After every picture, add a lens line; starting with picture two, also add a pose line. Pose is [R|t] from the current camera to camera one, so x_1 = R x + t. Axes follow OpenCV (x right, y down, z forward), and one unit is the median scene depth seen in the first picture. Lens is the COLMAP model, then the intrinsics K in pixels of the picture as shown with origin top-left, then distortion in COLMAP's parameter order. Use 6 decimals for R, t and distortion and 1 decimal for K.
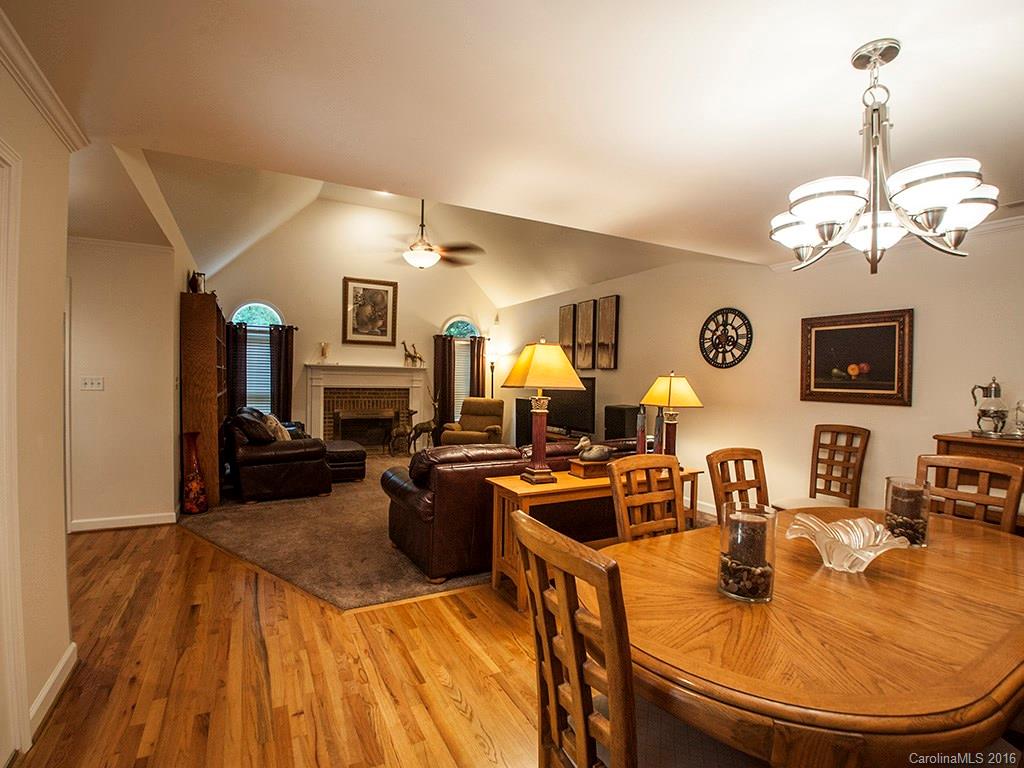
lens RADIAL K [[453.6, 0, 503.2], [0, 453.6, 386.0], [0, 0, 1]] dist [-0.021503, -0.002597]
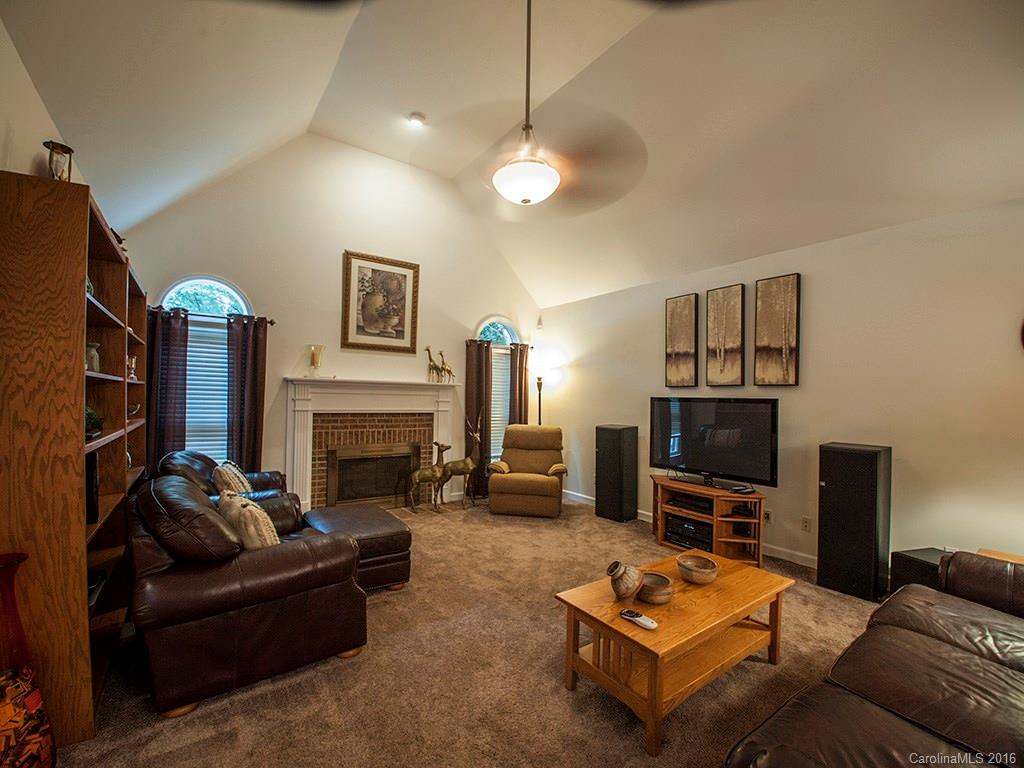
lens RADIAL K [[432.4, 0, 516.4], [0, 432.4, 391.3], [0, 0, 1]] dist [-0.021935, -0.005495]
pose [[0.992471, 0.001213, 0.122477, -0.170354], [0.002479, 0.999547, -0.029989, -0.008790], [-0.122458, 0.030067, 0.992018, 0.323314]]
